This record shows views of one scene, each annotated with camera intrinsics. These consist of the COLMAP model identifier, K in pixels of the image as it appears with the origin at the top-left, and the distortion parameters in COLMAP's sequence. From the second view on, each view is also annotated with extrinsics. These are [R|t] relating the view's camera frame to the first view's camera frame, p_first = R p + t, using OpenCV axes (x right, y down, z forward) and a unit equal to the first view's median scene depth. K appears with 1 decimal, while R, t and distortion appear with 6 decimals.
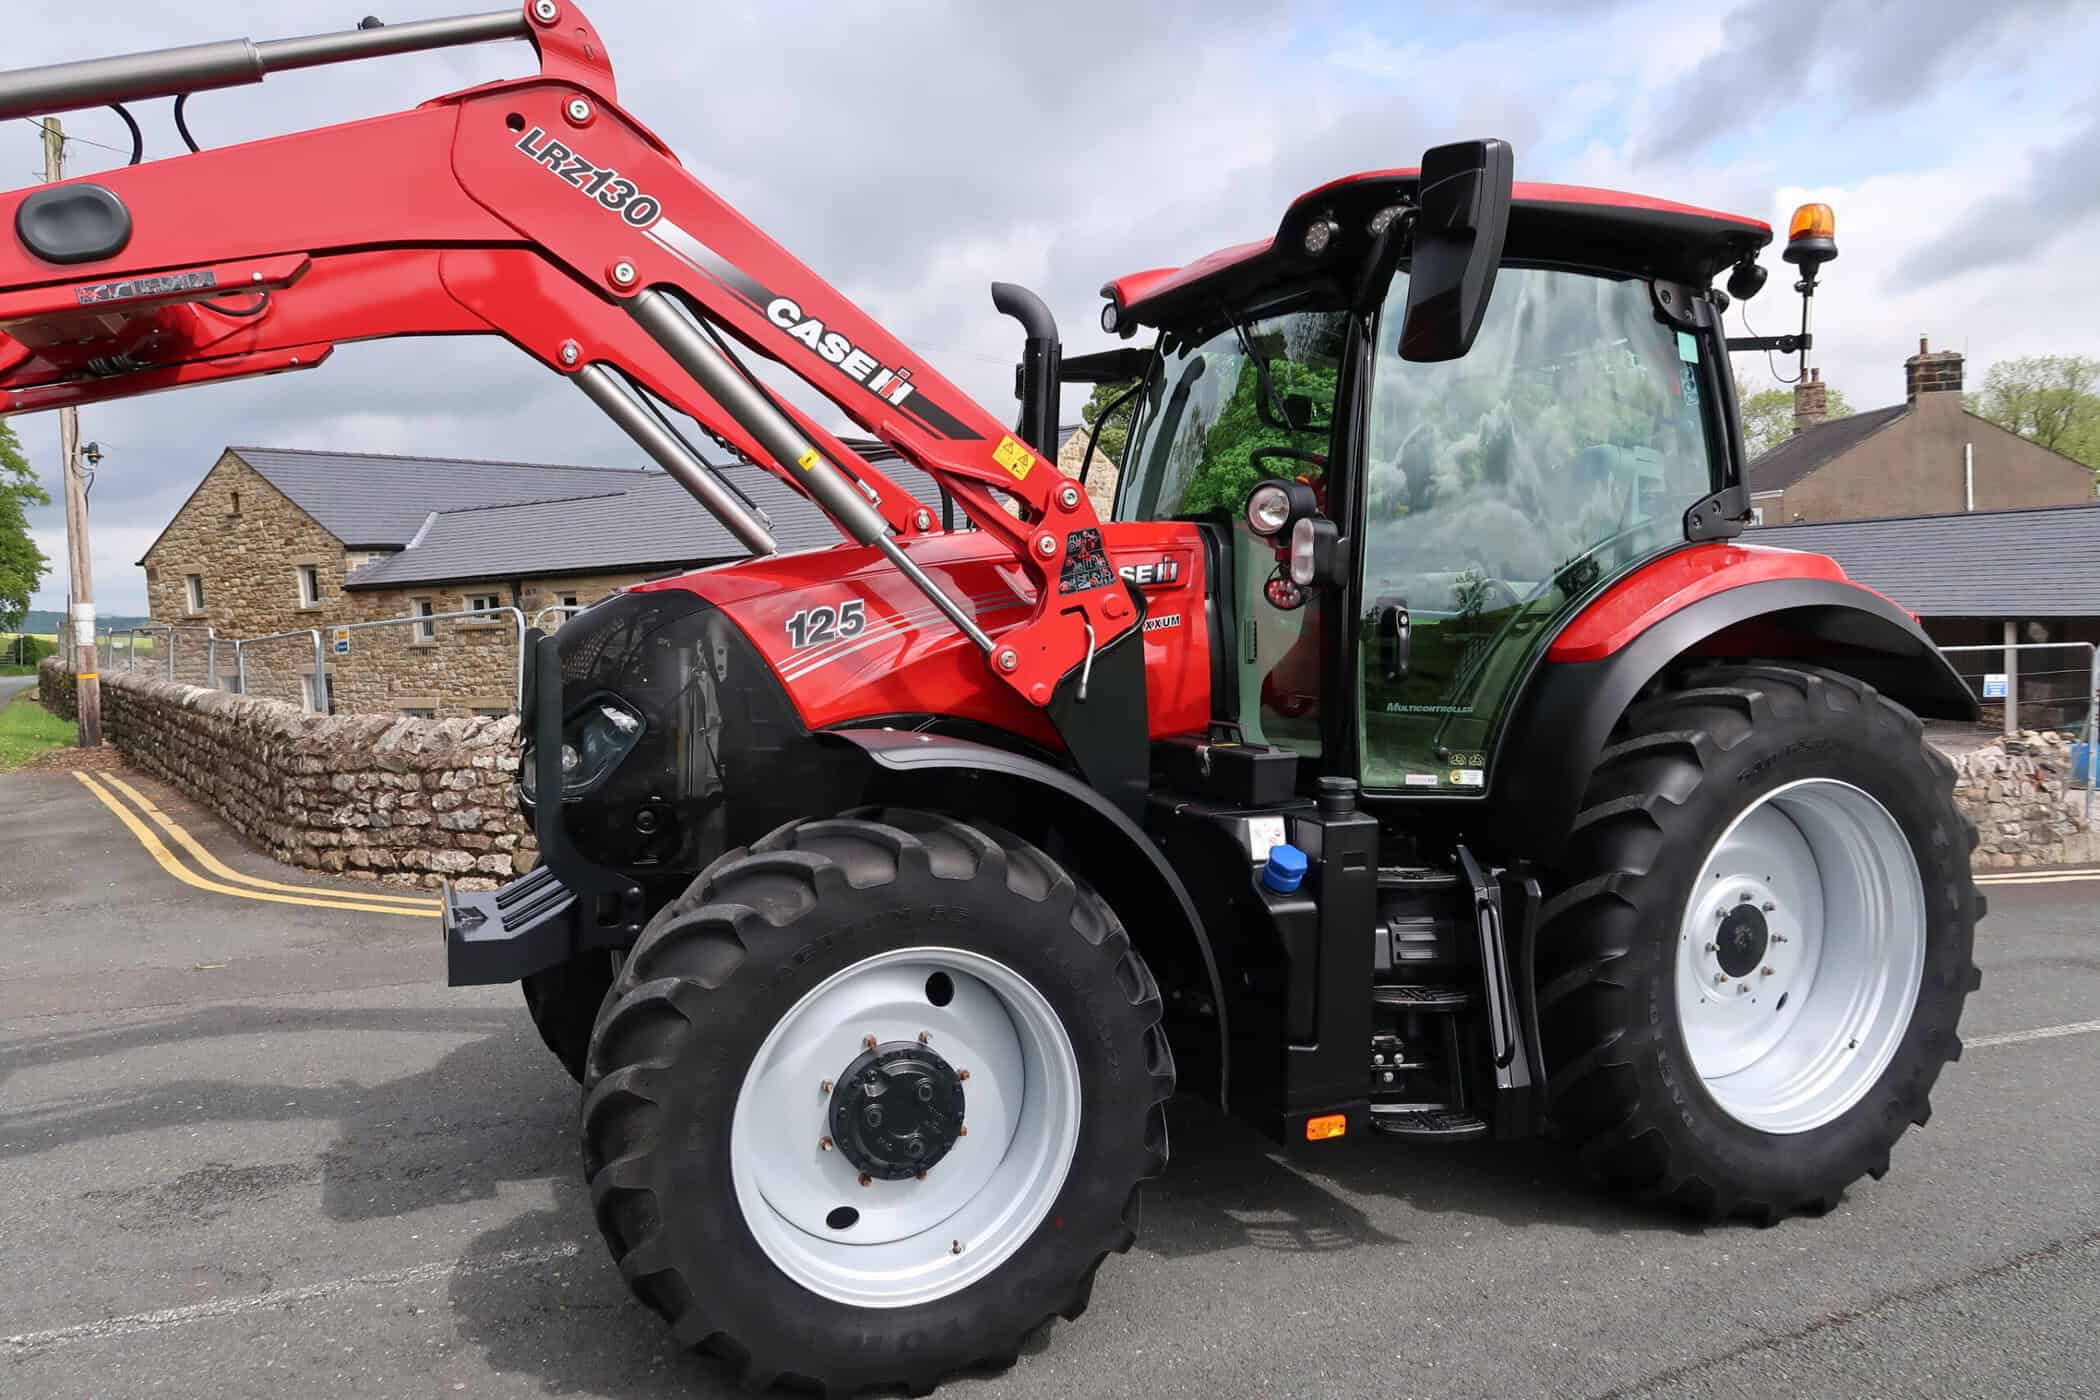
lens RADIAL K [[1456.6, 0, 1034.5], [0, 1456.6, 707.3], [0, 0, 1]] dist [-0.029633, 0.021494]
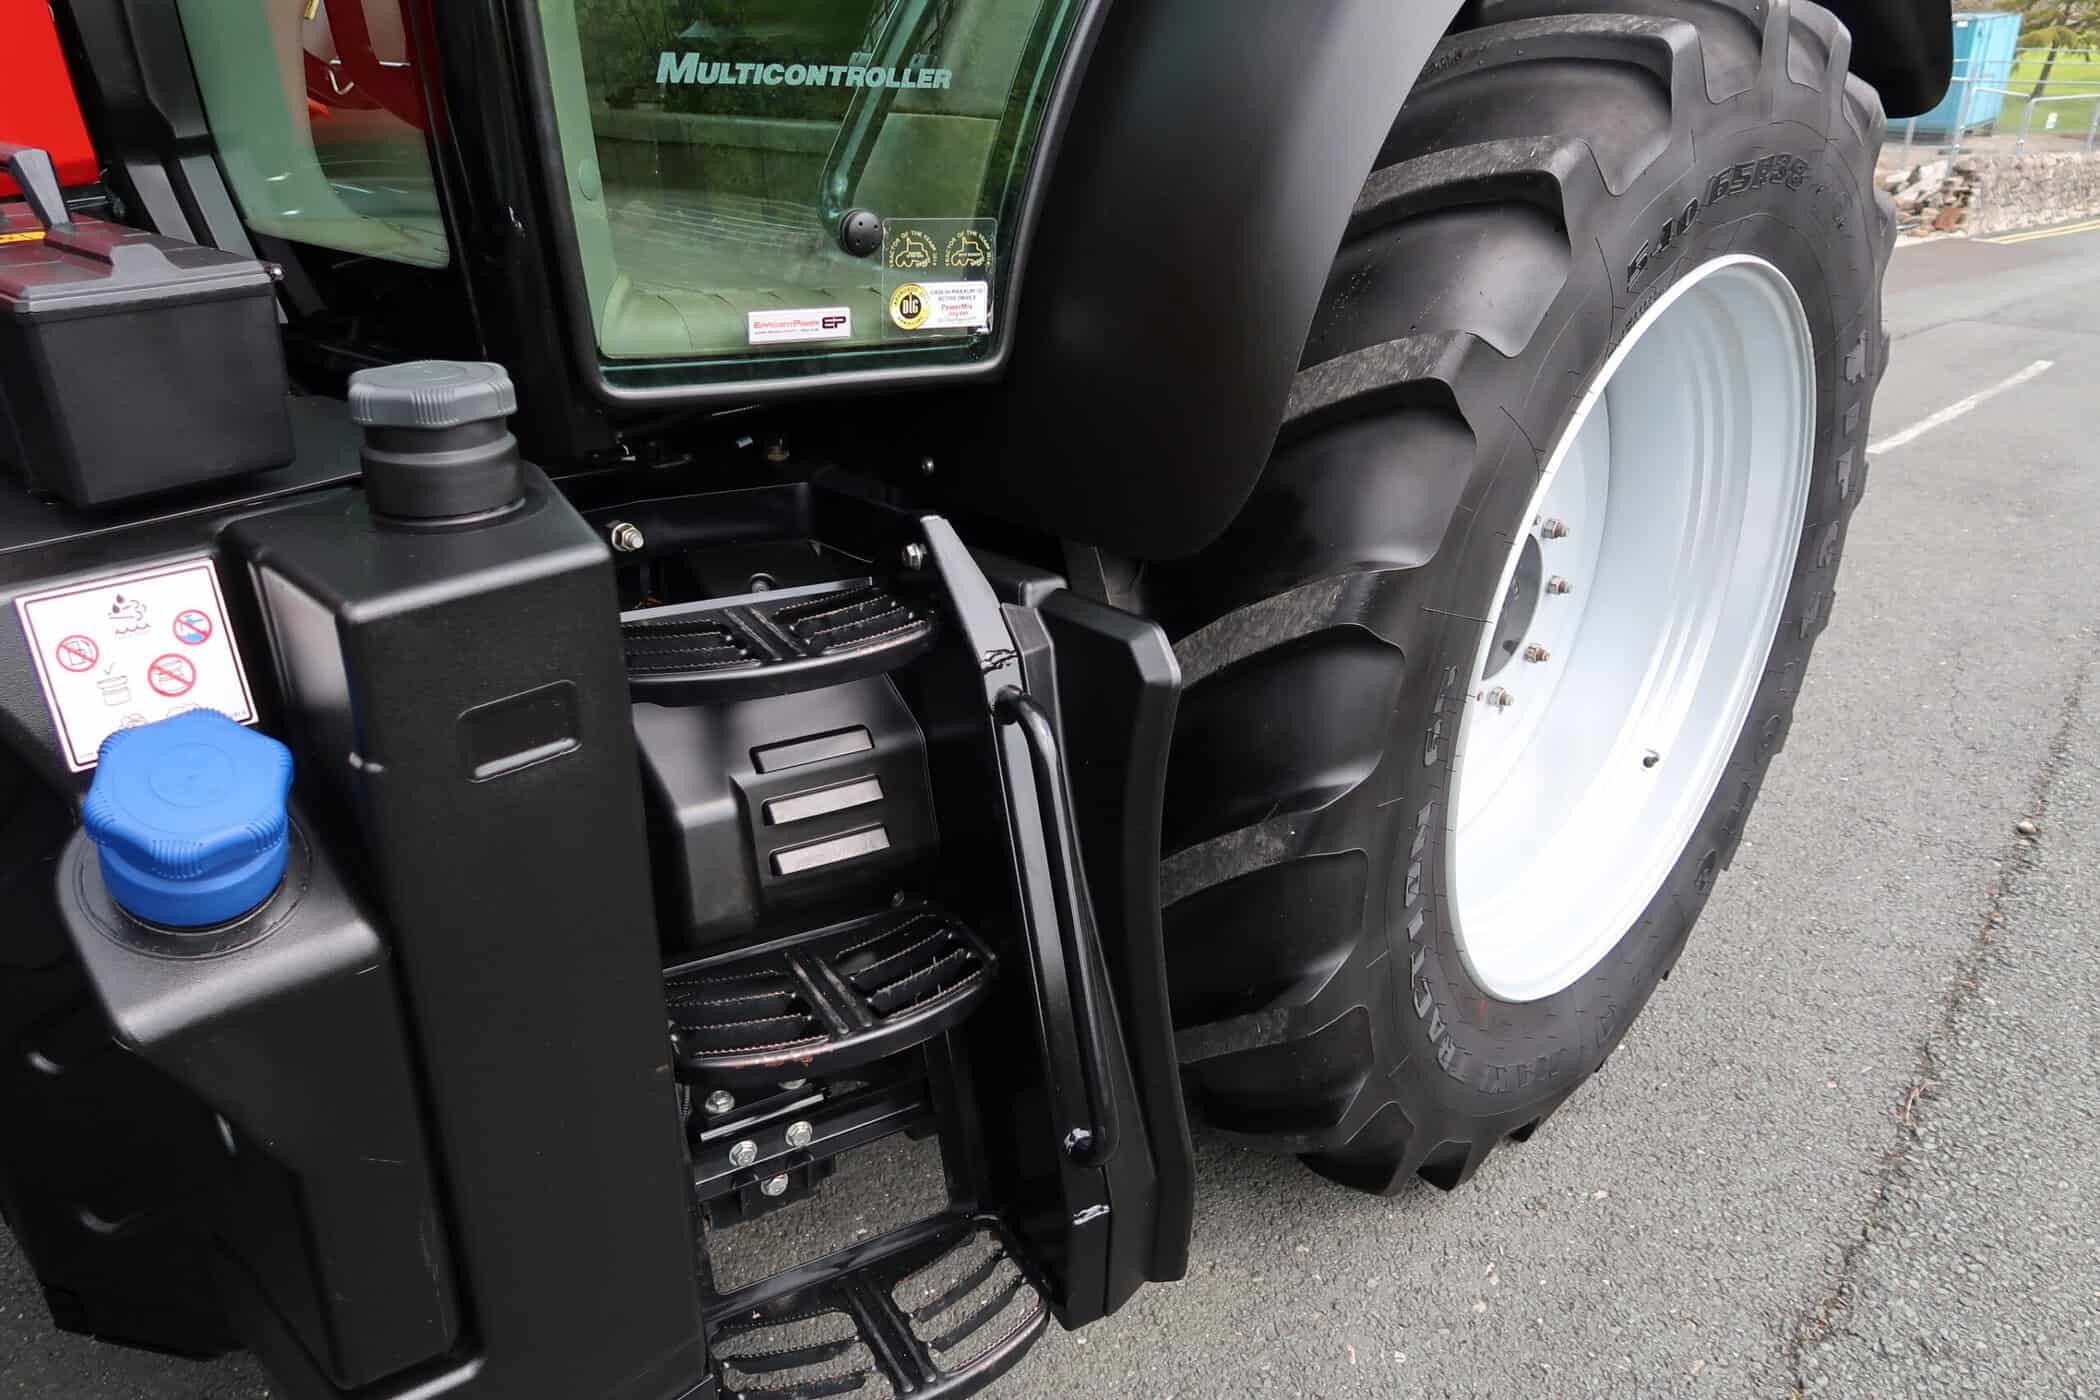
lens RADIAL K [[1456.6, 0, 1045.1], [0, 1456.6, 693.0], [0, 0, 1]] dist [-0.029633, 0.021494]
pose [[0.932819, -0.147344, 0.328845, 0.092624], [0.021332, 0.933561, 0.357784, 0.006305], [-0.359714, -0.326733, 0.873986, 0.315035]]
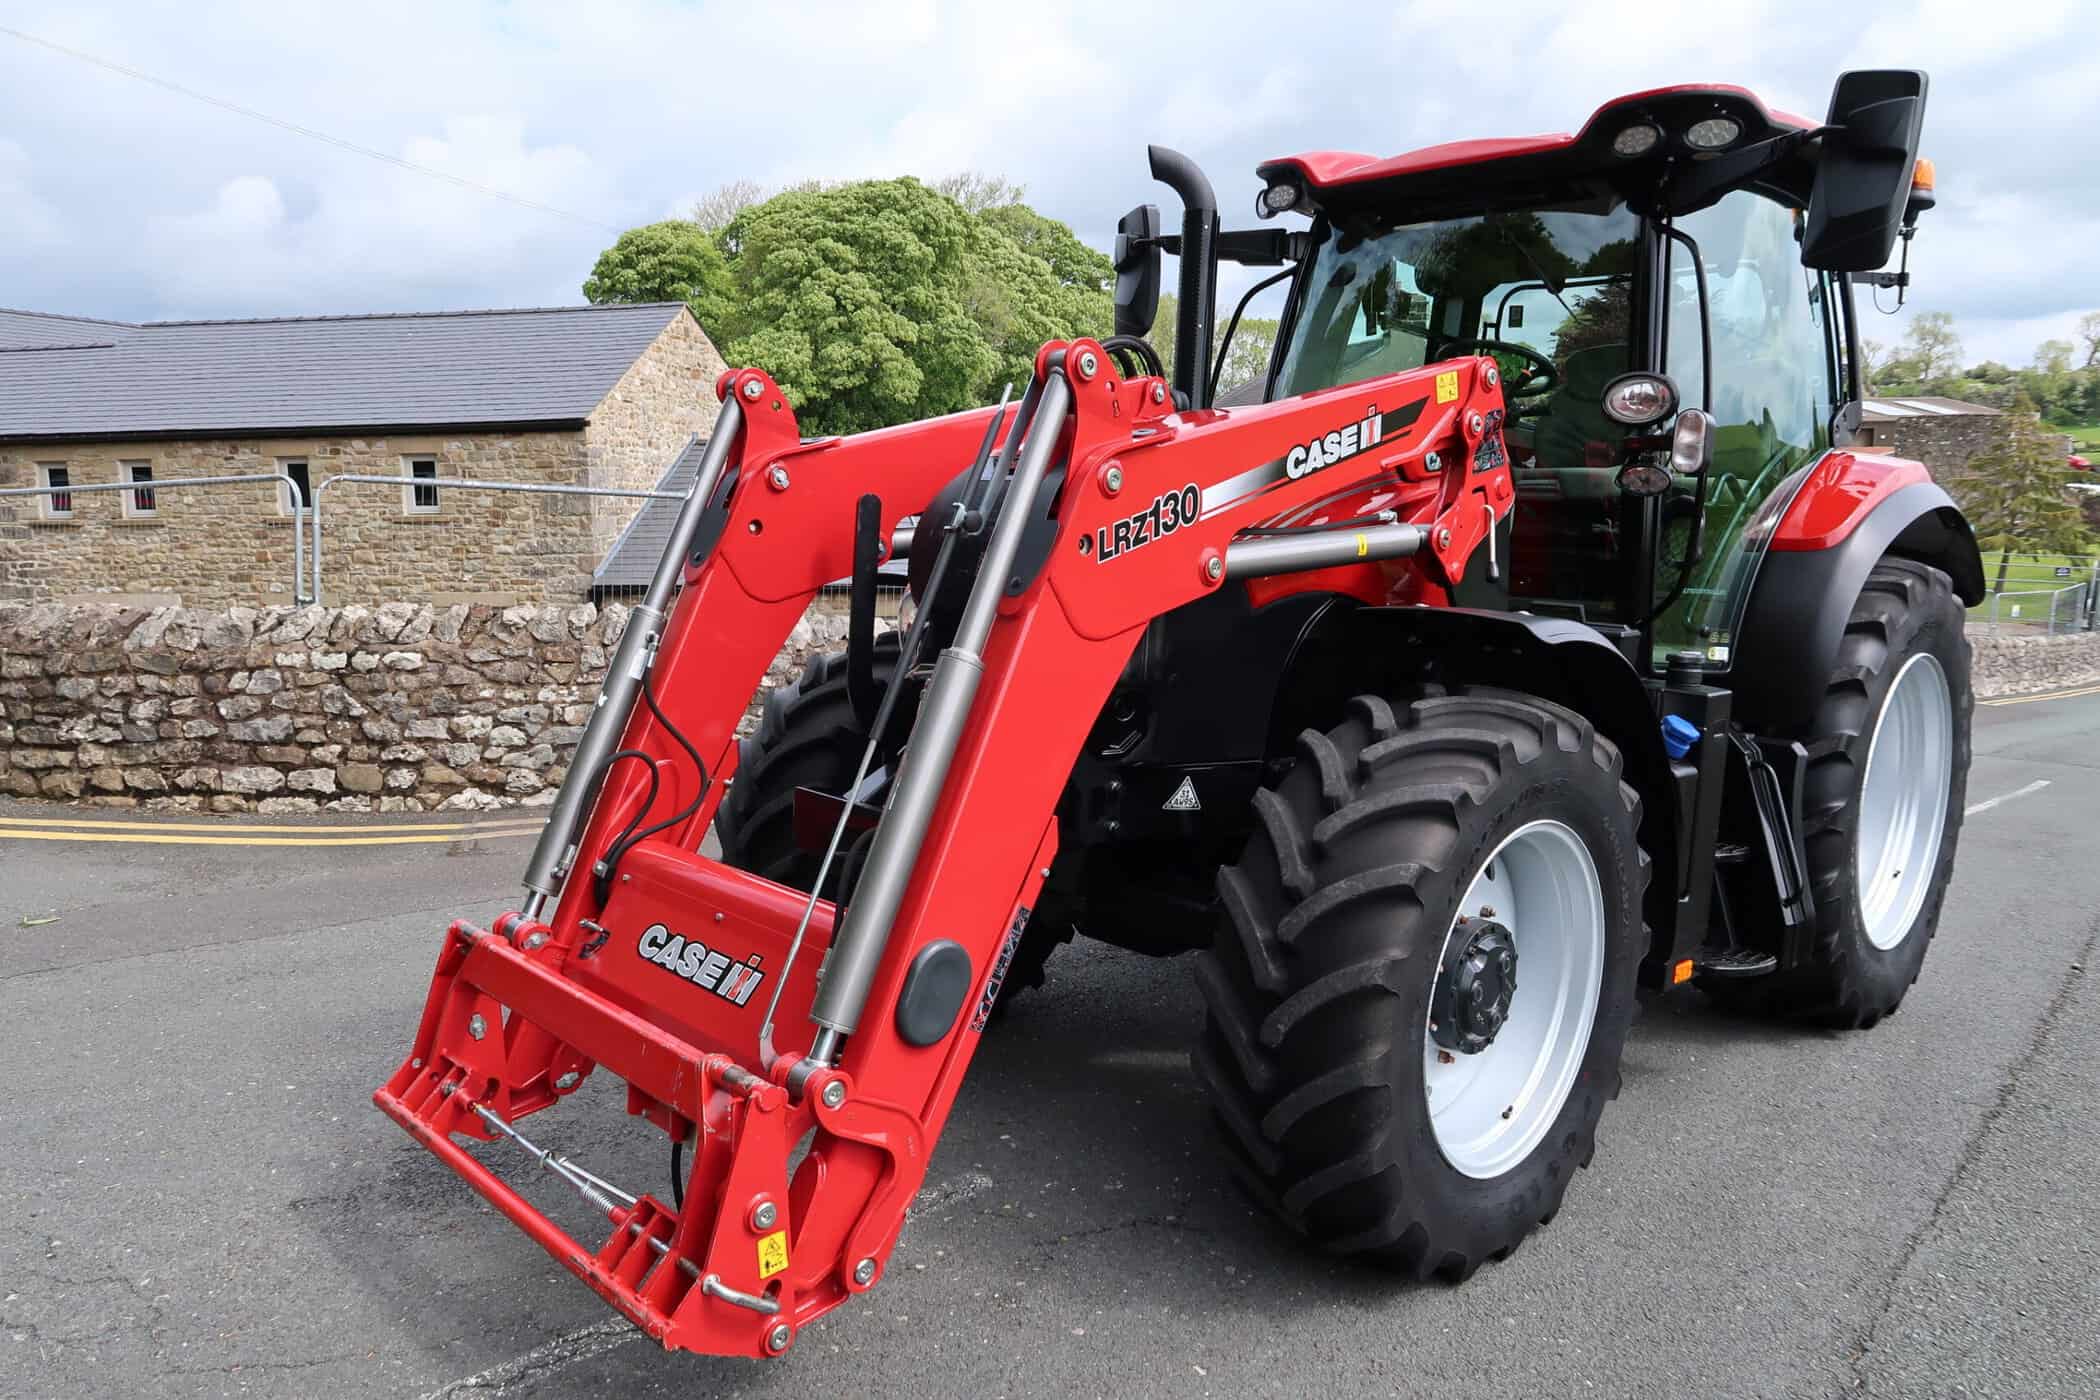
lens RADIAL K [[1456.6, 0, 1053.5], [0, 1456.6, 698.9], [0, 0, 1]] dist [-0.029633, 0.021494]
pose [[0.936570, -0.020570, 0.349875, -0.261278], [-0.002033, 0.997941, 0.064113, 0.005934], [-0.350474, -0.060758, 0.934600, 0.065104]]
